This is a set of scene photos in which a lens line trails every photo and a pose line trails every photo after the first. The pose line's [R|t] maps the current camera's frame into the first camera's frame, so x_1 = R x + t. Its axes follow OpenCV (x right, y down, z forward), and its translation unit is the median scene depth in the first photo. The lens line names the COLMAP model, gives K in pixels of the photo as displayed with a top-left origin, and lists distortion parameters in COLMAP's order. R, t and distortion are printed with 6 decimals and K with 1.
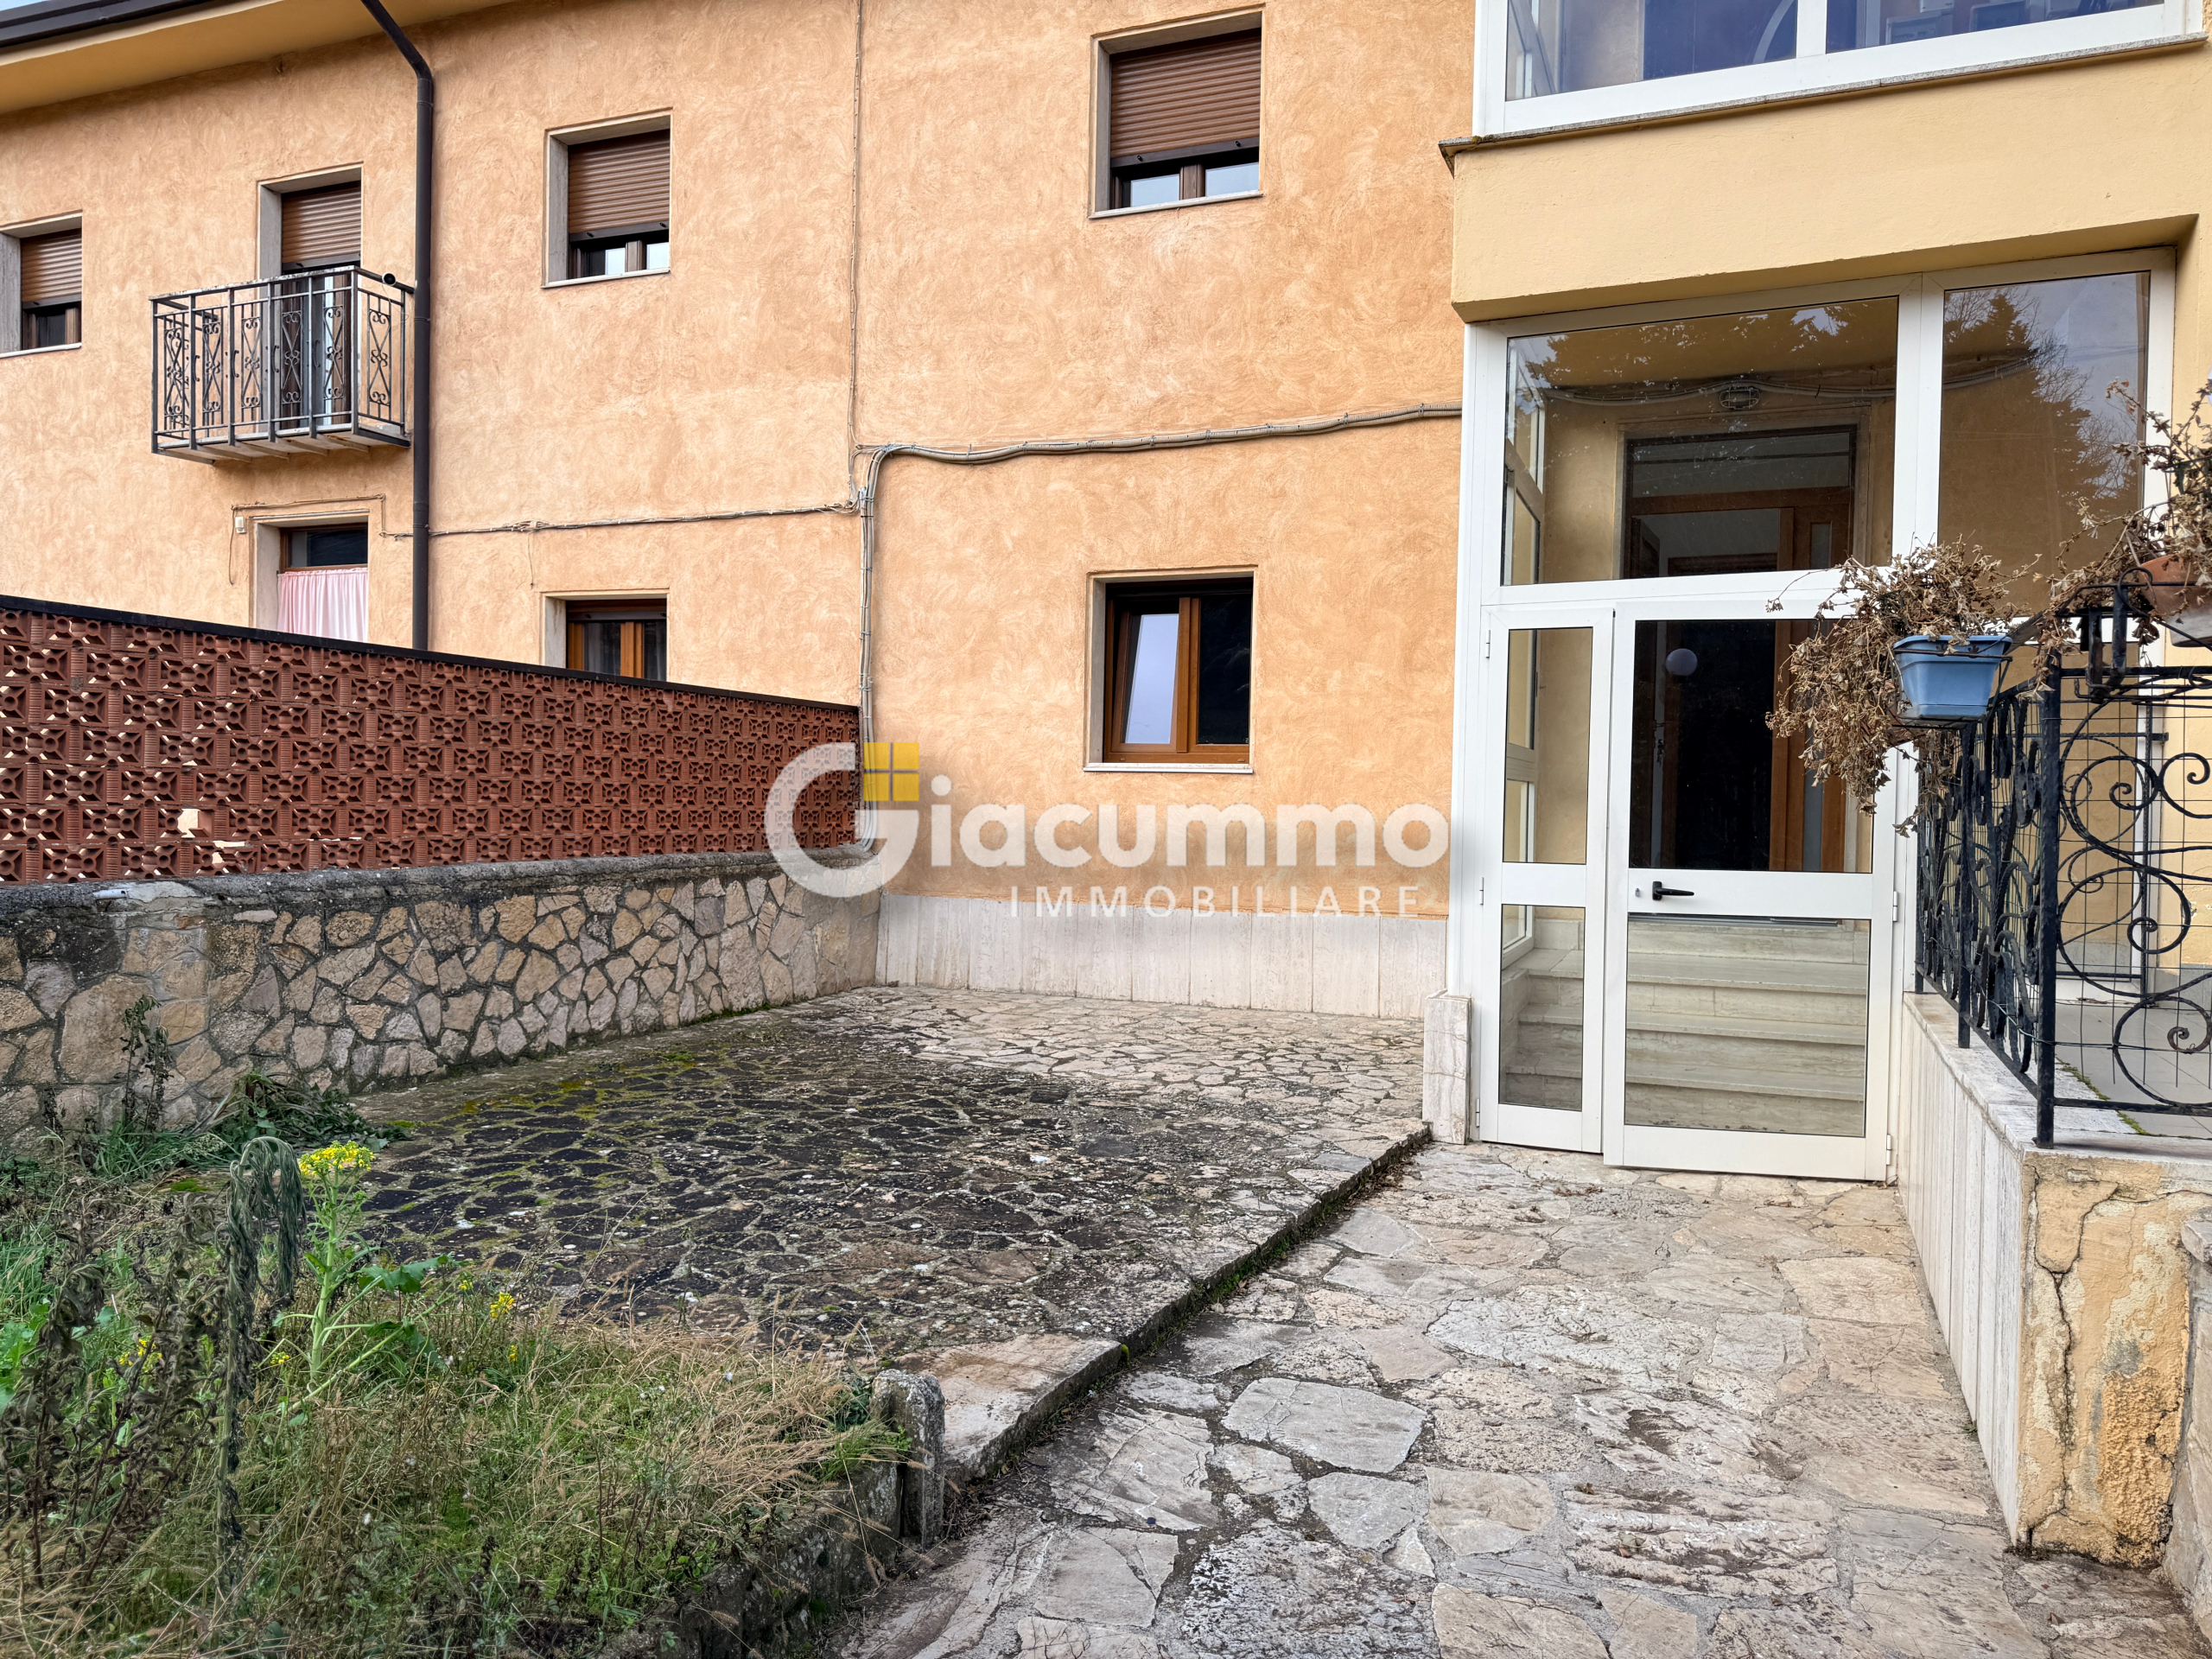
lens RADIAL K [[1538.3, 0, 1106.0], [0, 1538.3, 829.5], [0, 0, 1]] dist [0.078809, -0.098337]
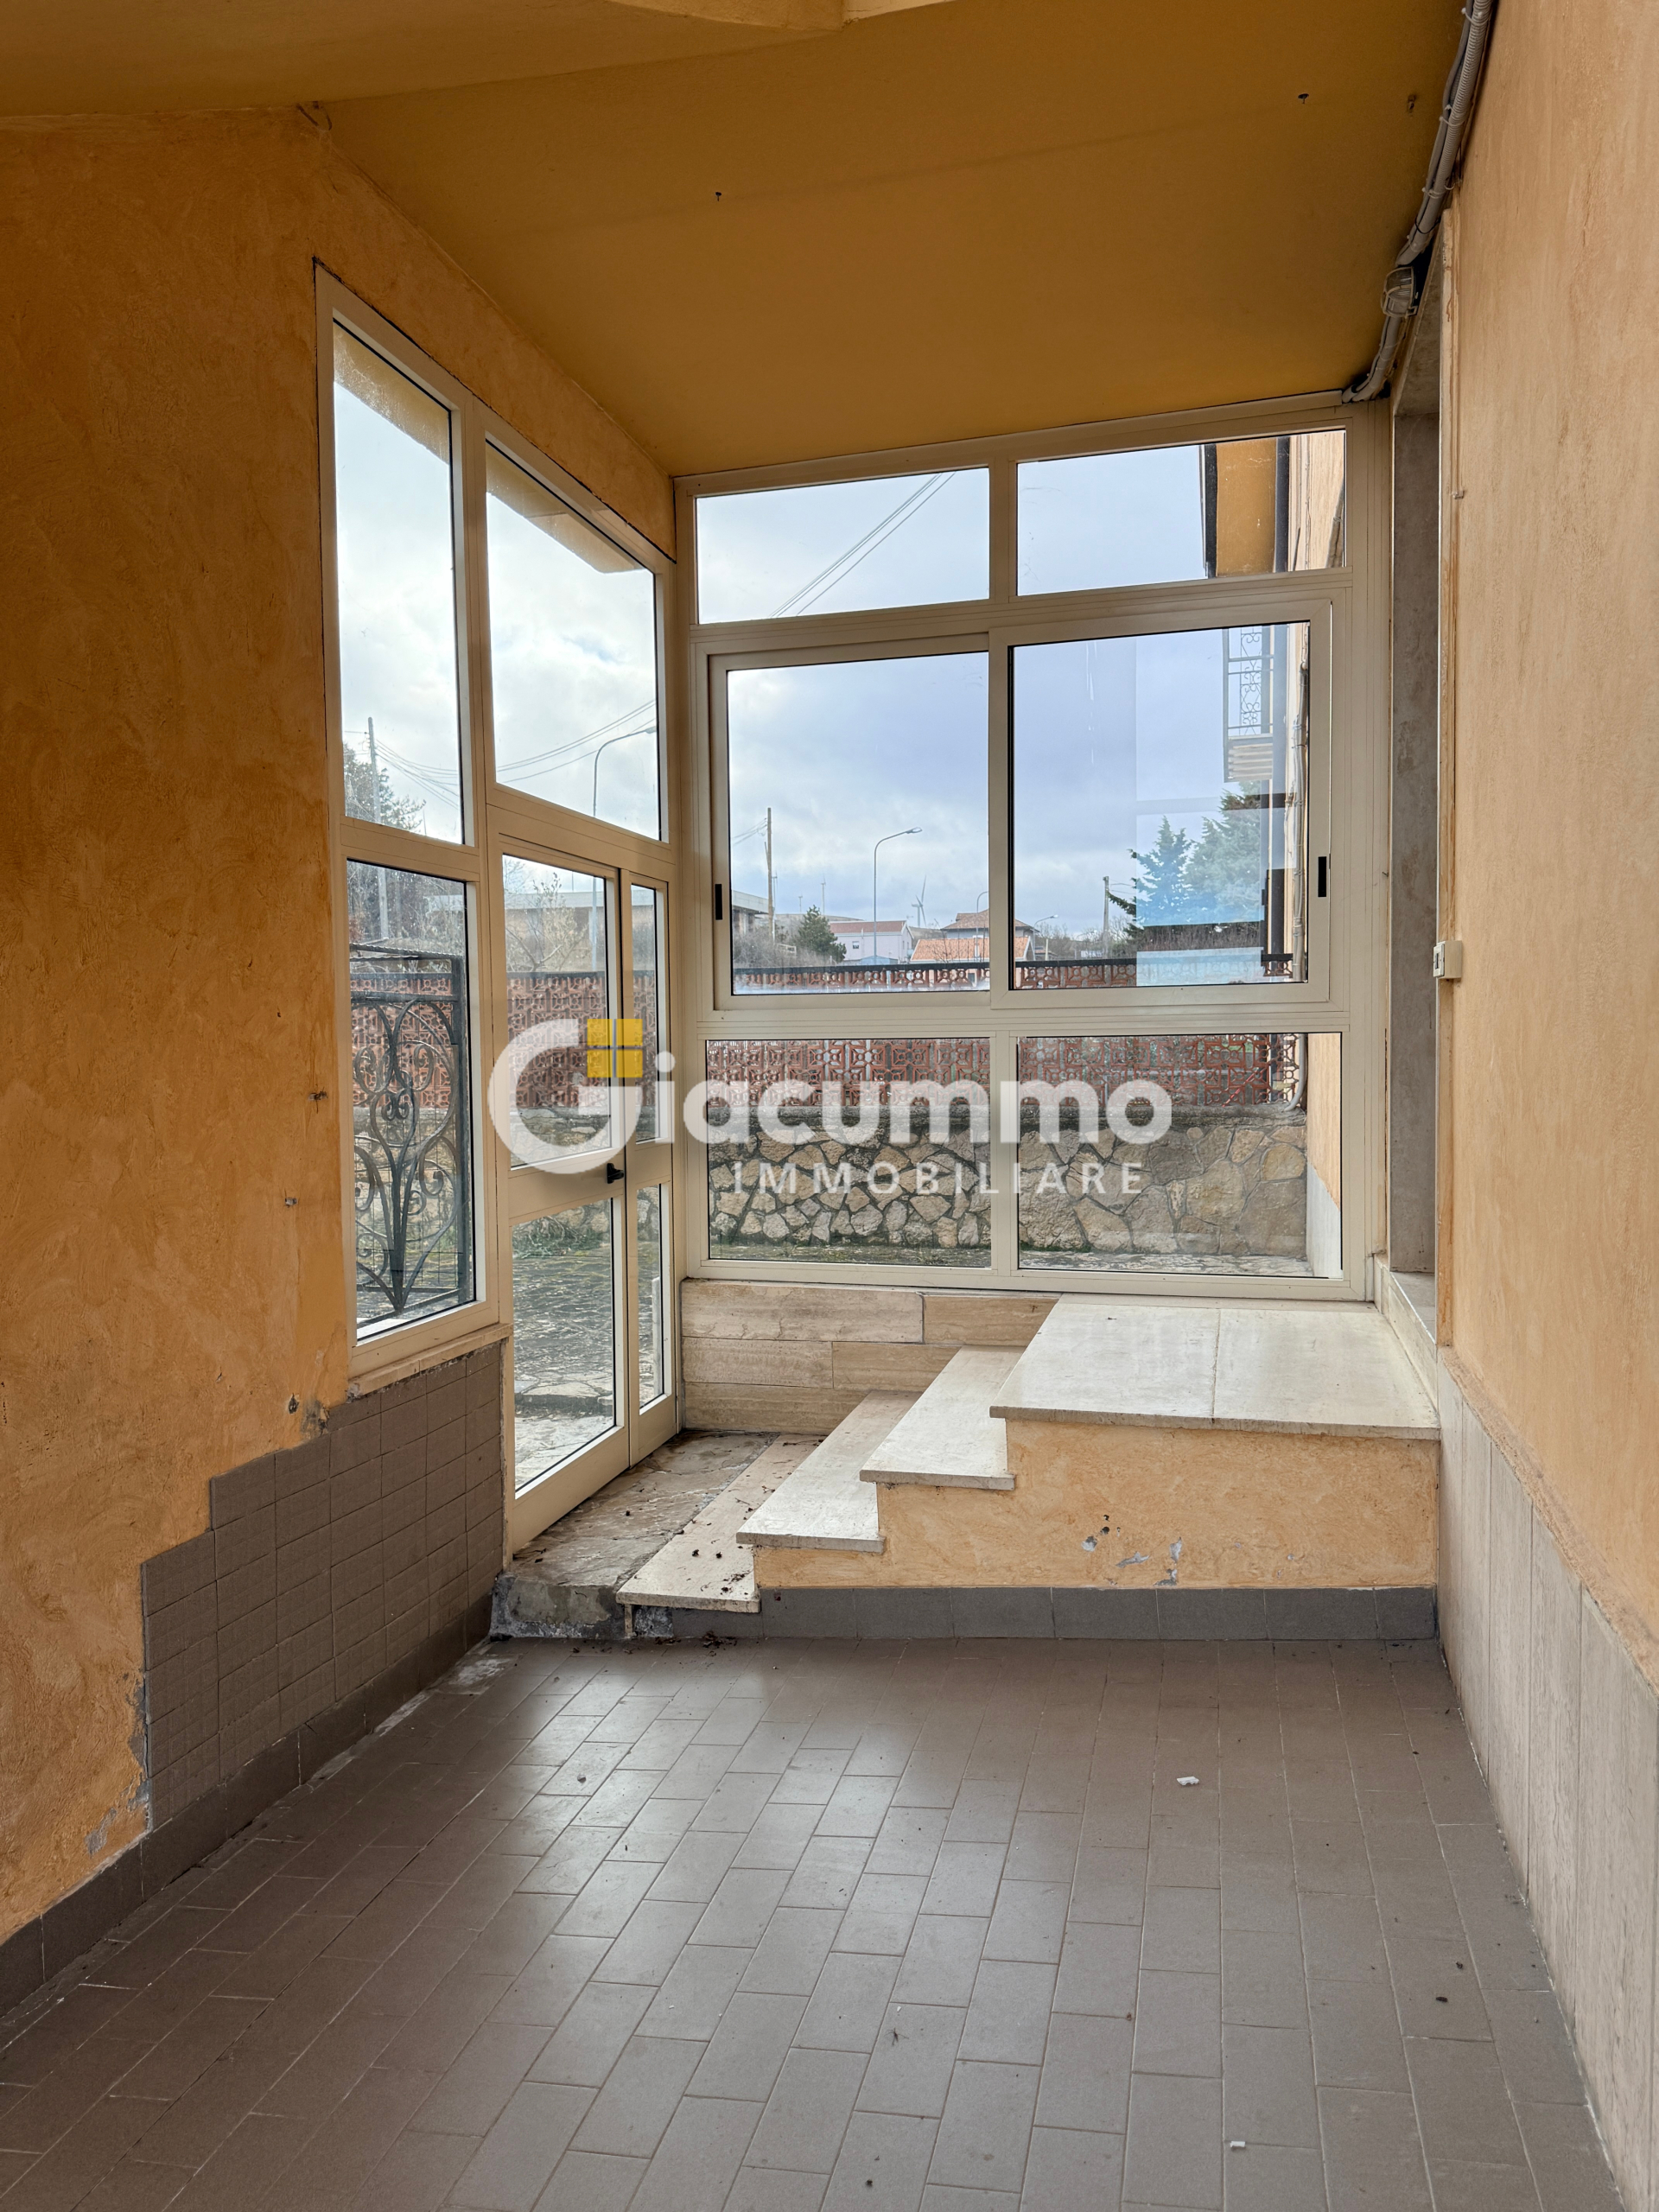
lens RADIAL K [[1538.3, 0, 829.5], [0, 1538.3, 1106.0], [0, 0, 1]] dist [0.078809, -0.098337]
pose [[0.121054, 0.030797, -0.992168, 0.824040], [-0.002768, 0.999525, 0.030688, -0.018285], [0.992642, -0.000968, 0.121082, 0.687532]]
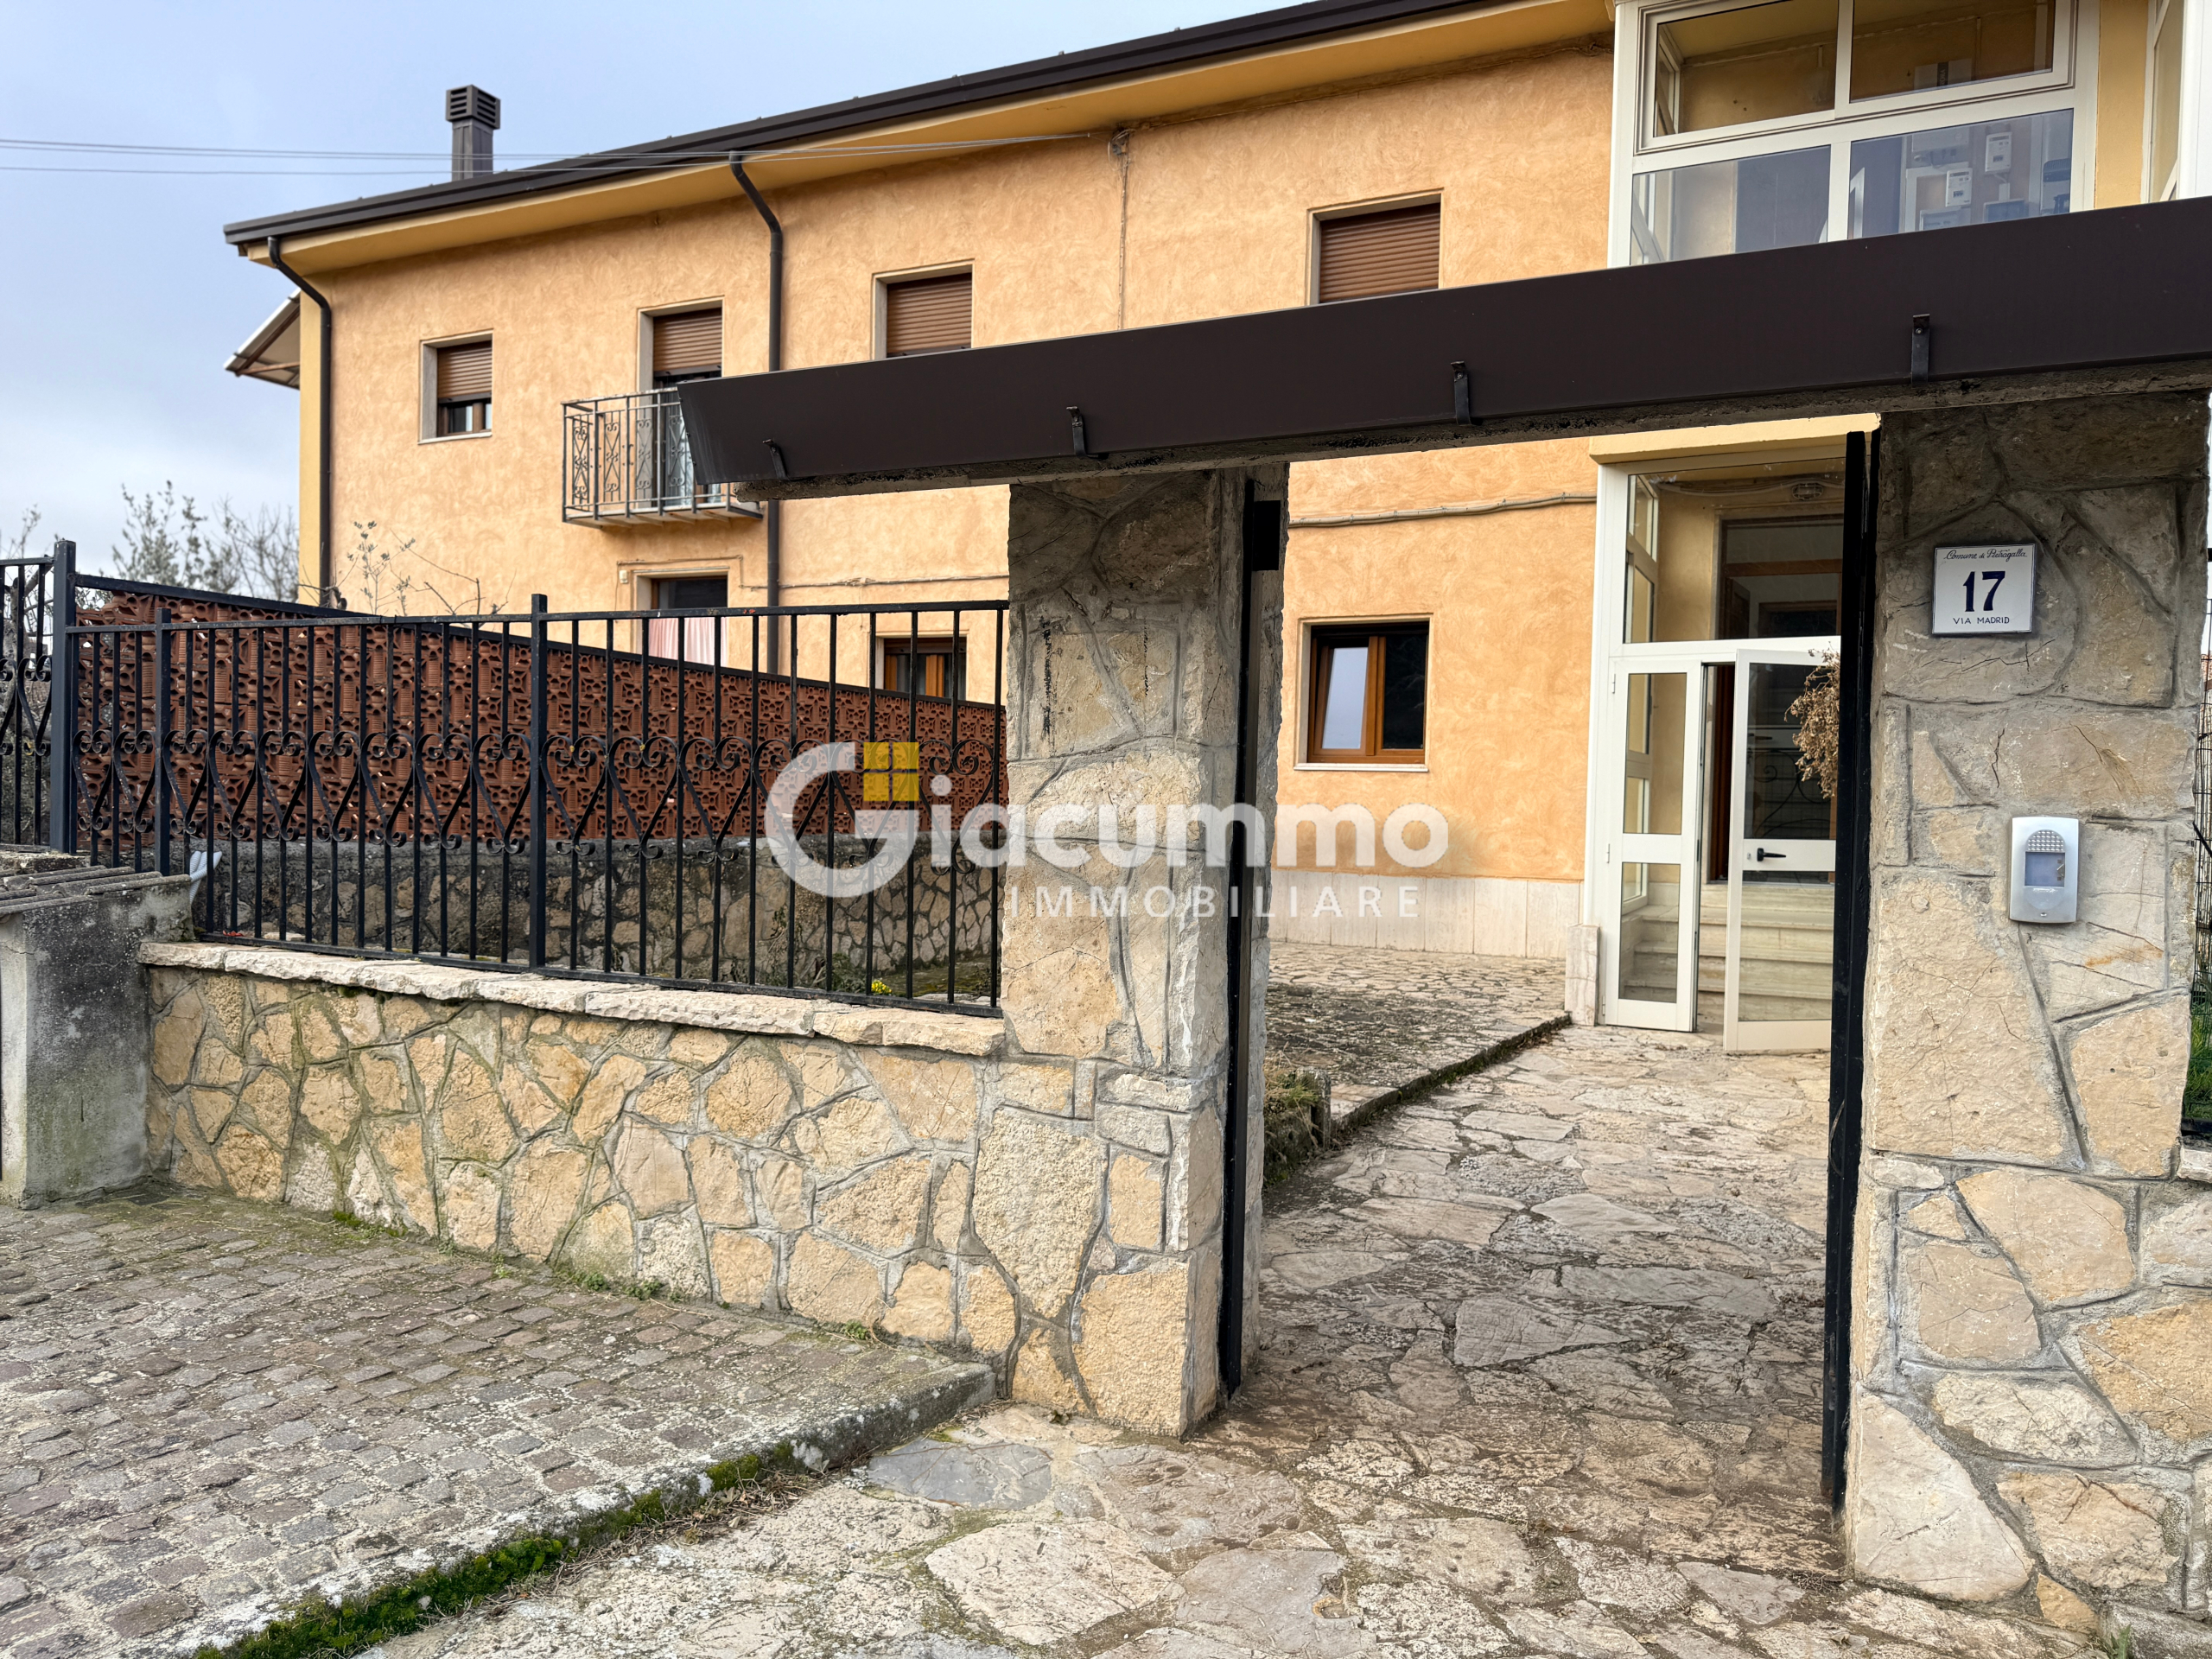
lens RADIAL K [[1527.2, 0, 1106.0], [0, 1527.2, 829.5], [0, 0, 1]] dist [0.176674, -0.405105]
pose [[0.997219, 0.005816, -0.074300, -0.083505], [-0.005684, 0.999982, 0.001982, 0.012249], [0.074310, -0.001554, 0.997234, -0.341454]]
